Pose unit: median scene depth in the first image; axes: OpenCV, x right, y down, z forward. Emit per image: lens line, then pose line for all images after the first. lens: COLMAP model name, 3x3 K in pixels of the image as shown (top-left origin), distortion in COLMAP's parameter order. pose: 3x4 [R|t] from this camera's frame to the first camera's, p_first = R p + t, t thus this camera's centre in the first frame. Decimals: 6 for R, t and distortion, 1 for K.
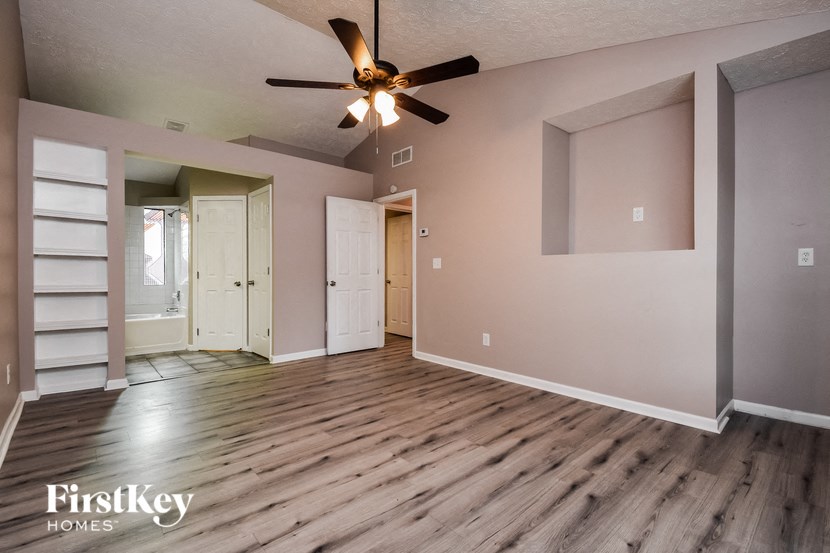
lens RADIAL K [[372.2, 0, 413.9], [0, 372.2, 275.4], [0, 0, 1]] dist [0.003616, -0.002430]
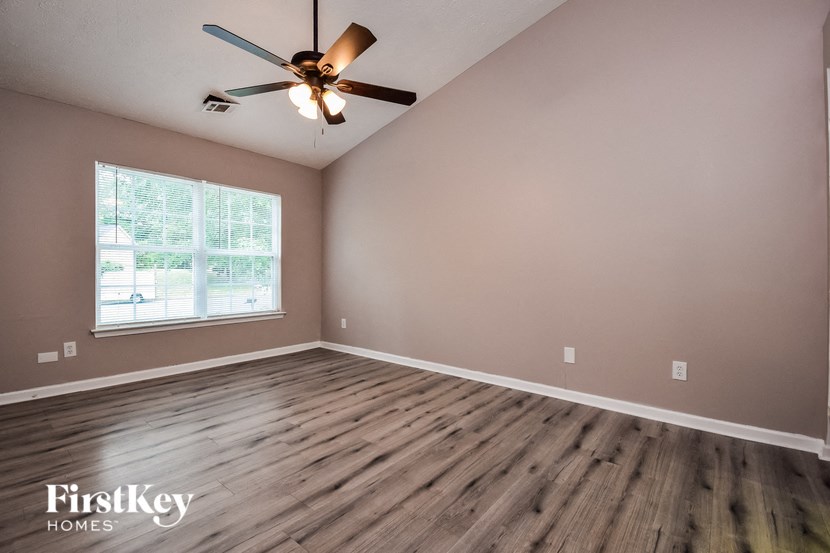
lens RADIAL K [[372.2, 0, 415.7], [0, 372.2, 274.5], [0, 0, 1]] dist [0.003616, -0.002430]
pose [[-0.988791, -0.004029, -0.149252, -0.212949], [-0.005405, 0.999947, 0.008815, -0.010010], [0.149208, 0.009523, -0.988760, 1.972262]]
